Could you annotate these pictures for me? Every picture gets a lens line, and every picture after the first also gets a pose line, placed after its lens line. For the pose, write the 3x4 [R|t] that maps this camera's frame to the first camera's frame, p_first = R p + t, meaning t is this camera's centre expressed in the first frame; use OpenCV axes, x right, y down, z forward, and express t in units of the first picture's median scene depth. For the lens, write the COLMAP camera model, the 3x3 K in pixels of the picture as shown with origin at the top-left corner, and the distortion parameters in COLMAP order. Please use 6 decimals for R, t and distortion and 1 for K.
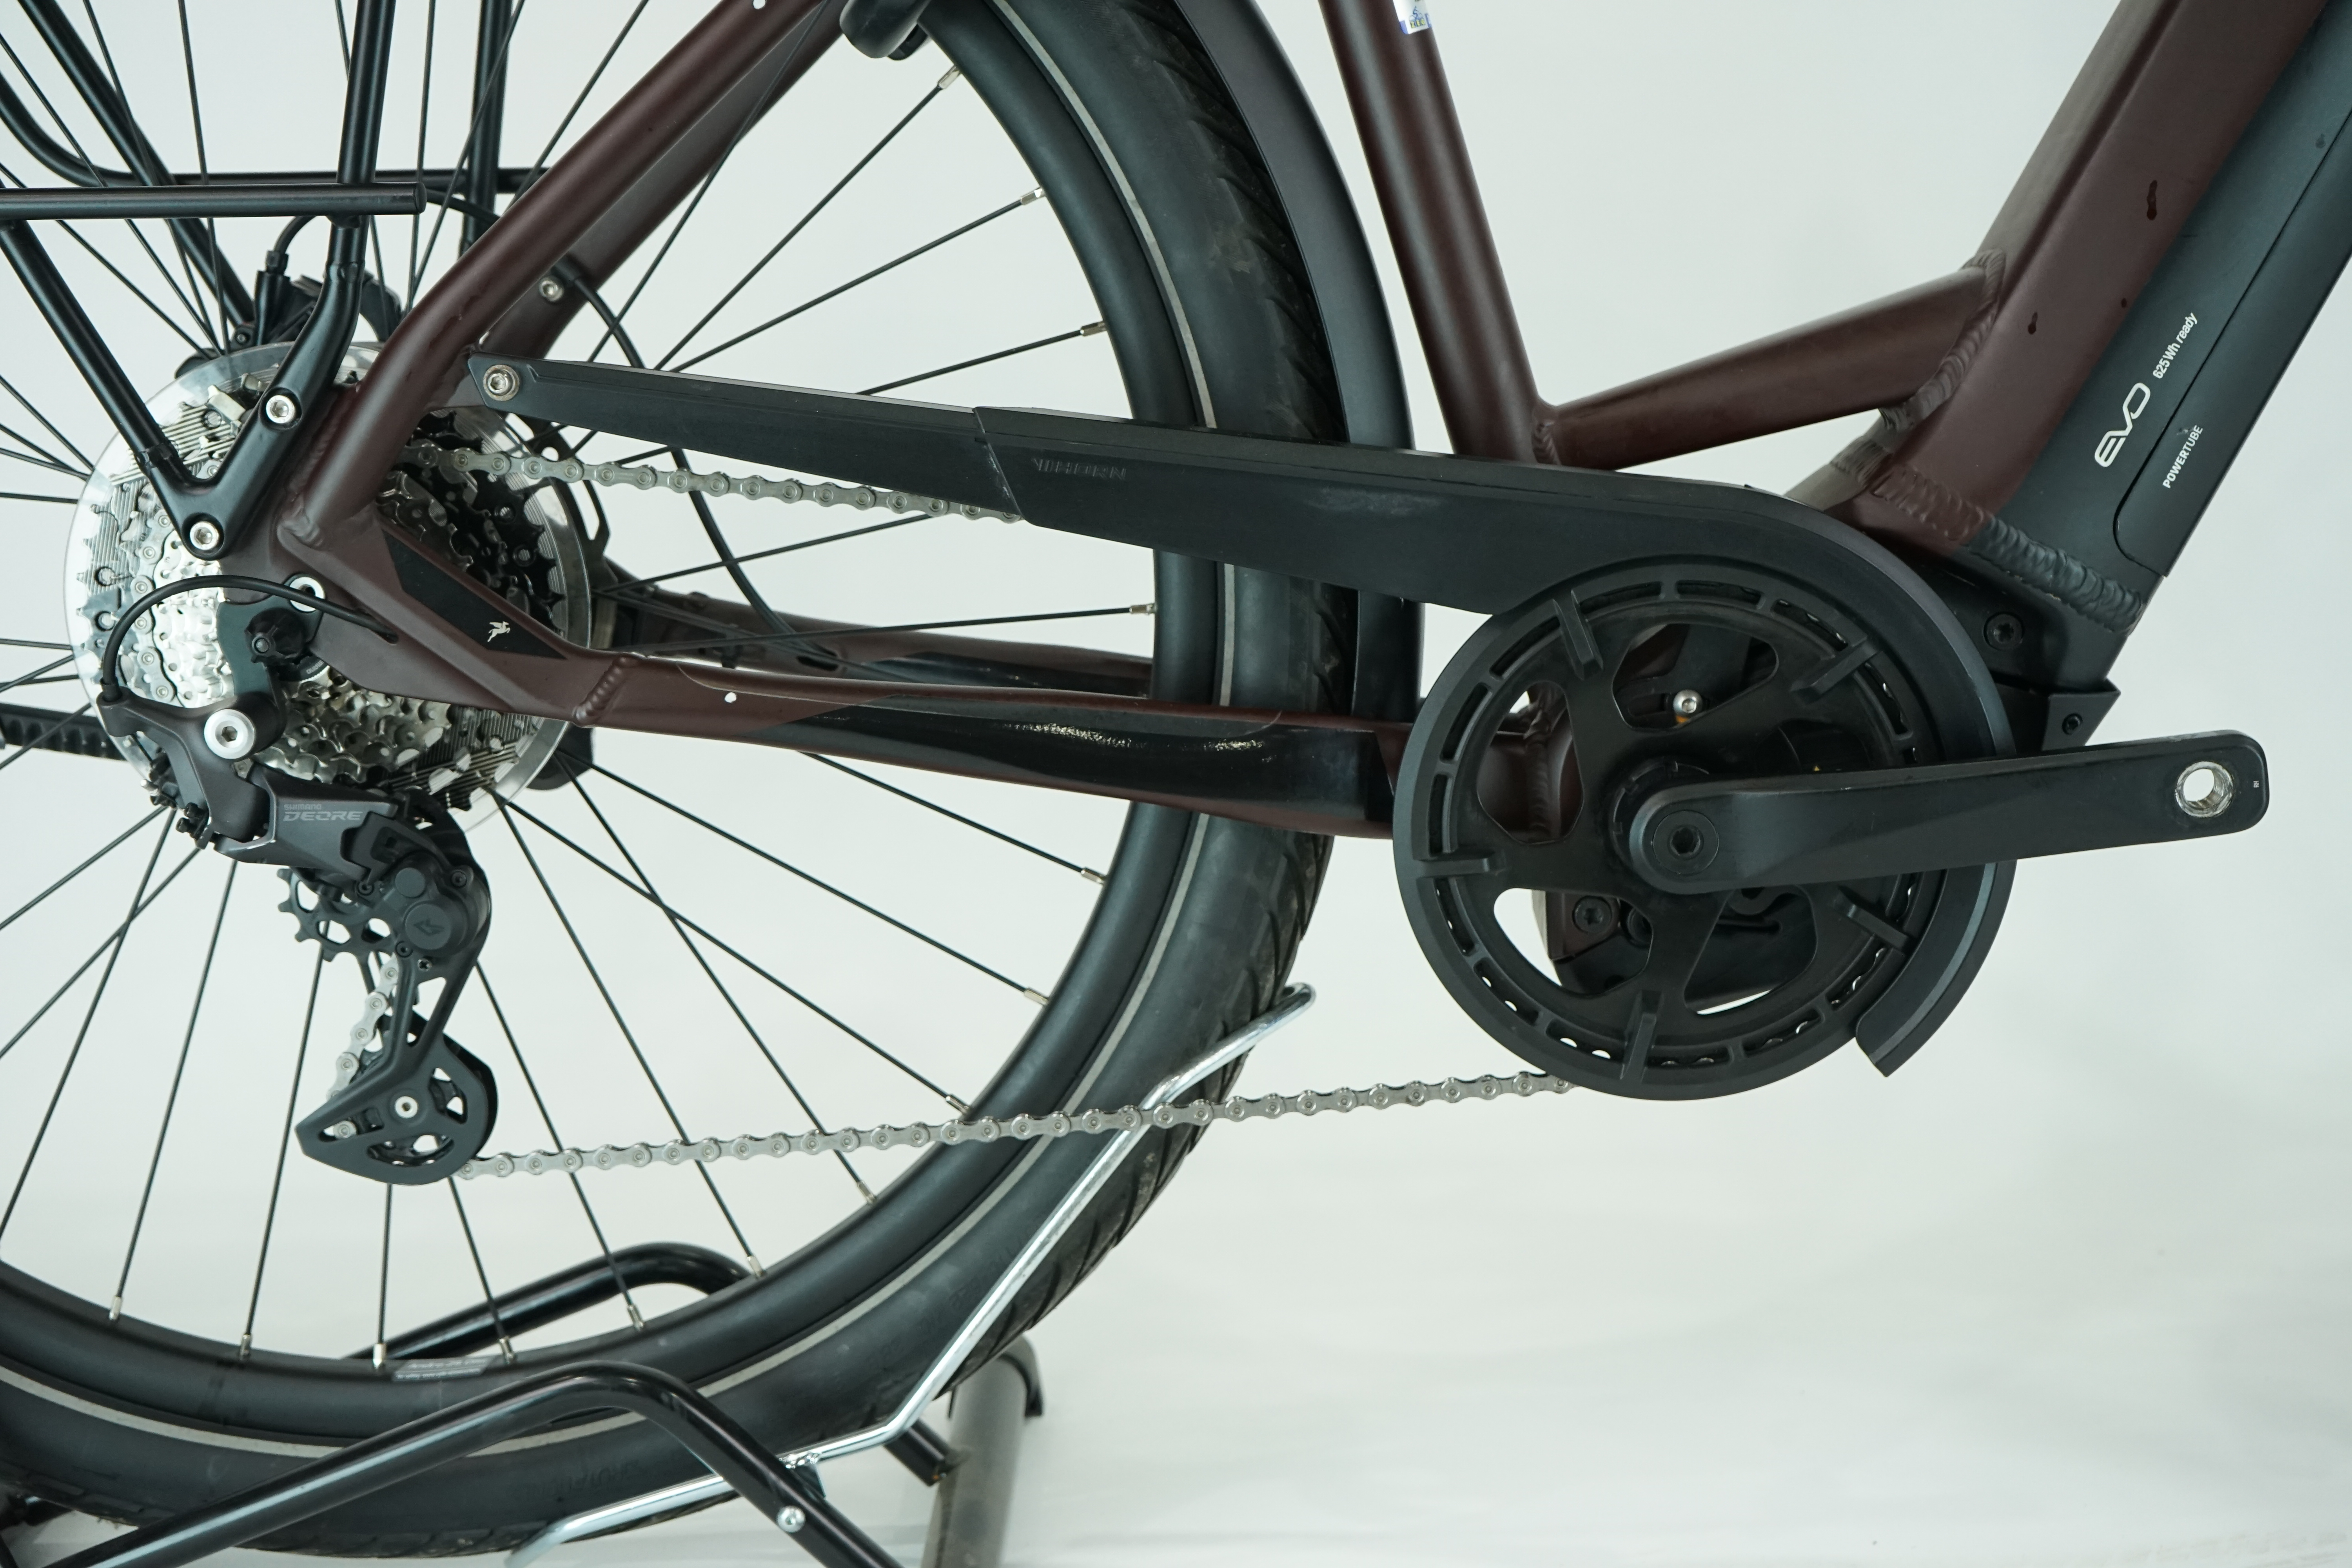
lens RADIAL K [[3114.6, 0, 1176.0], [0, 3114.6, 784.0], [0, 0, 1]] dist [0.004813, 0.020880]
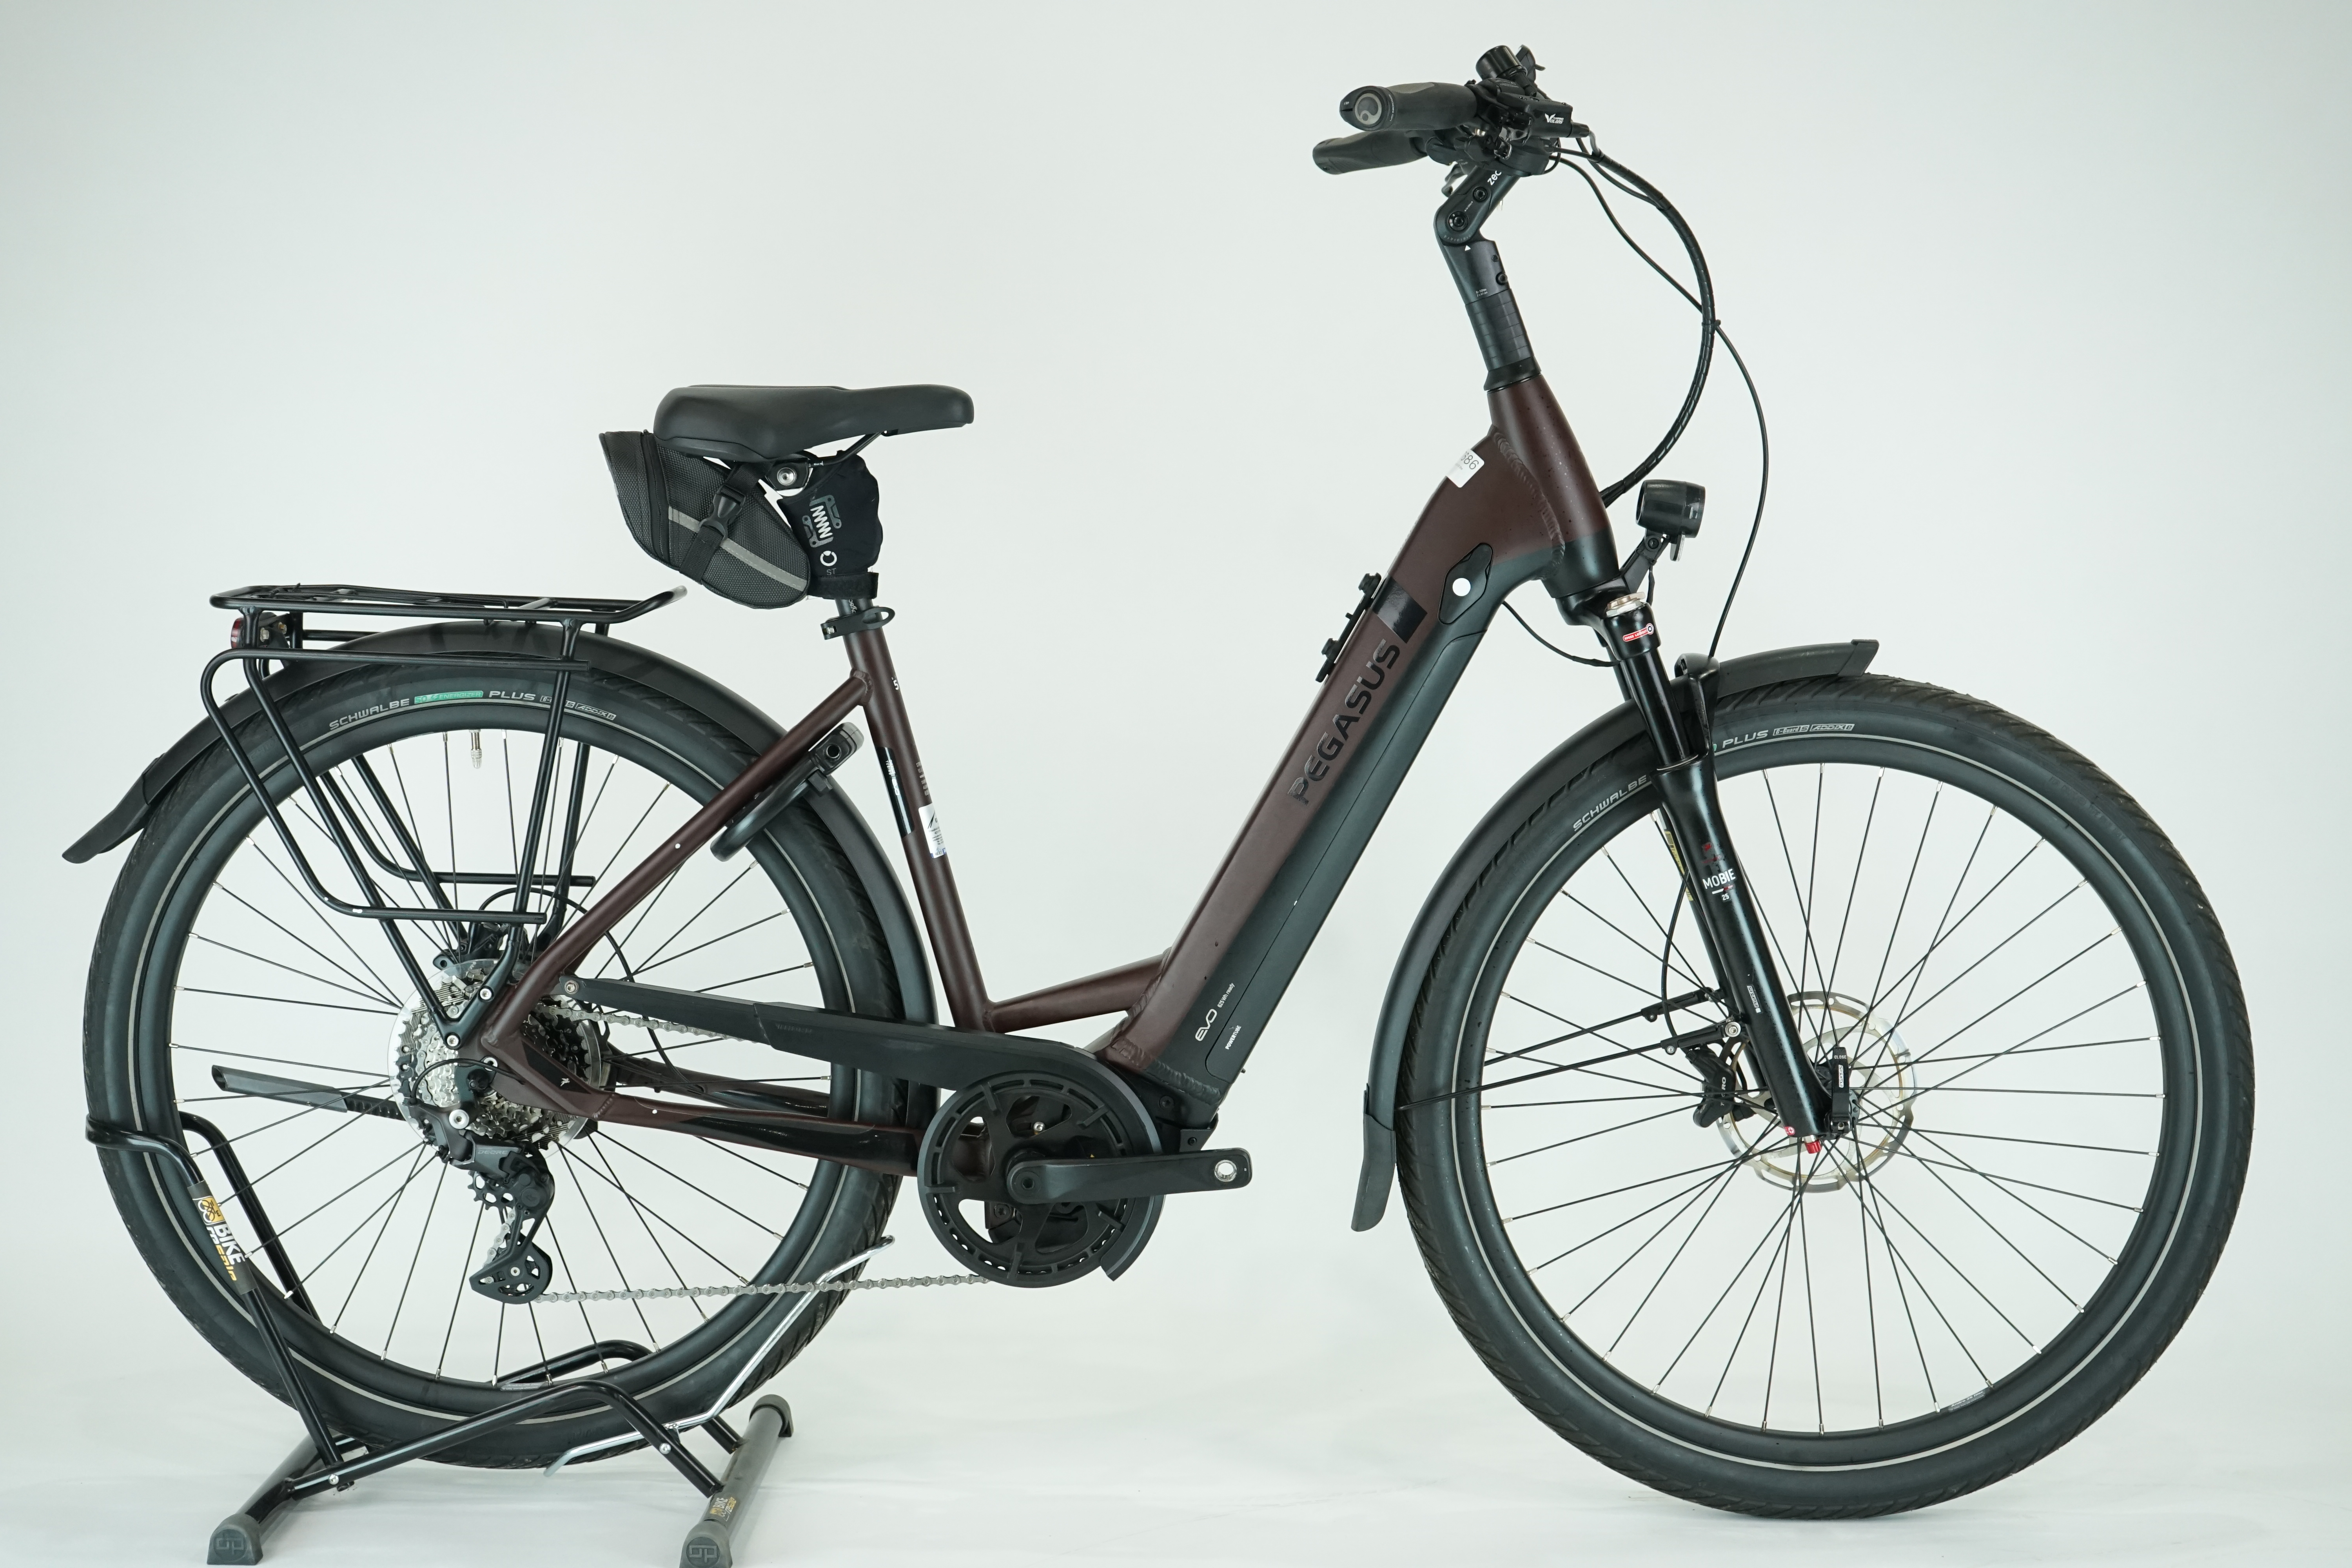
lens RADIAL K [[3560.3, 0, 1176.0], [0, 3560.3, 784.0], [0, 0, 1]] dist [-0.014641, 0.022005]
pose [[0.999162, 0.036465, -0.018572, 0.311903], [-0.037709, 0.996709, -0.071760, -0.097533], [0.015894, 0.072400, 0.997249, -1.824212]]
